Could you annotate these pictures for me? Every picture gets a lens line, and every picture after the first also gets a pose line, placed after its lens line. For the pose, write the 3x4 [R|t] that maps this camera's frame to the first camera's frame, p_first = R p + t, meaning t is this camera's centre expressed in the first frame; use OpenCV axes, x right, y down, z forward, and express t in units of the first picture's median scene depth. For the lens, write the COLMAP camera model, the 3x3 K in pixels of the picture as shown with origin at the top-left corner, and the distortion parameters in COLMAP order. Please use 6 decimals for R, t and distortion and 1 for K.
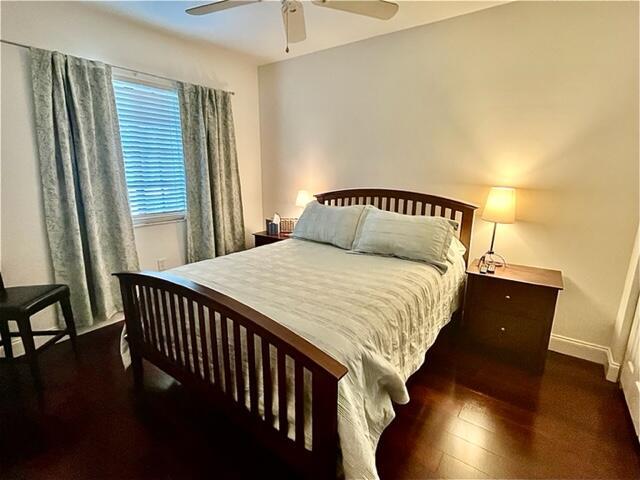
lens RADIAL K [[316.6, 0, 320.0], [0, 316.6, 240.0], [0, 0, 1]] dist [0.000021, -0.000090]
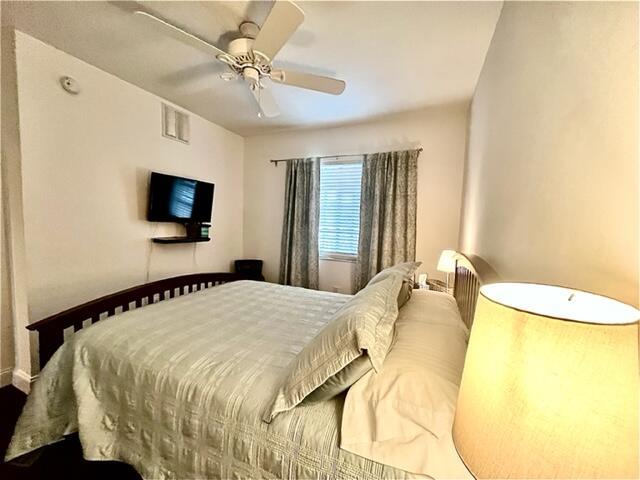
lens RADIAL K [[255.9, 0, 320.0], [0, 255.9, 240.0], [0, 0, 1]] dist [0.000140, -0.000005]
pose [[0.206938, 0.073705, -0.975574, 0.546491], [-0.250559, 0.967895, 0.019976, -0.138242], [0.945725, 0.240305, 0.218762, 0.677913]]
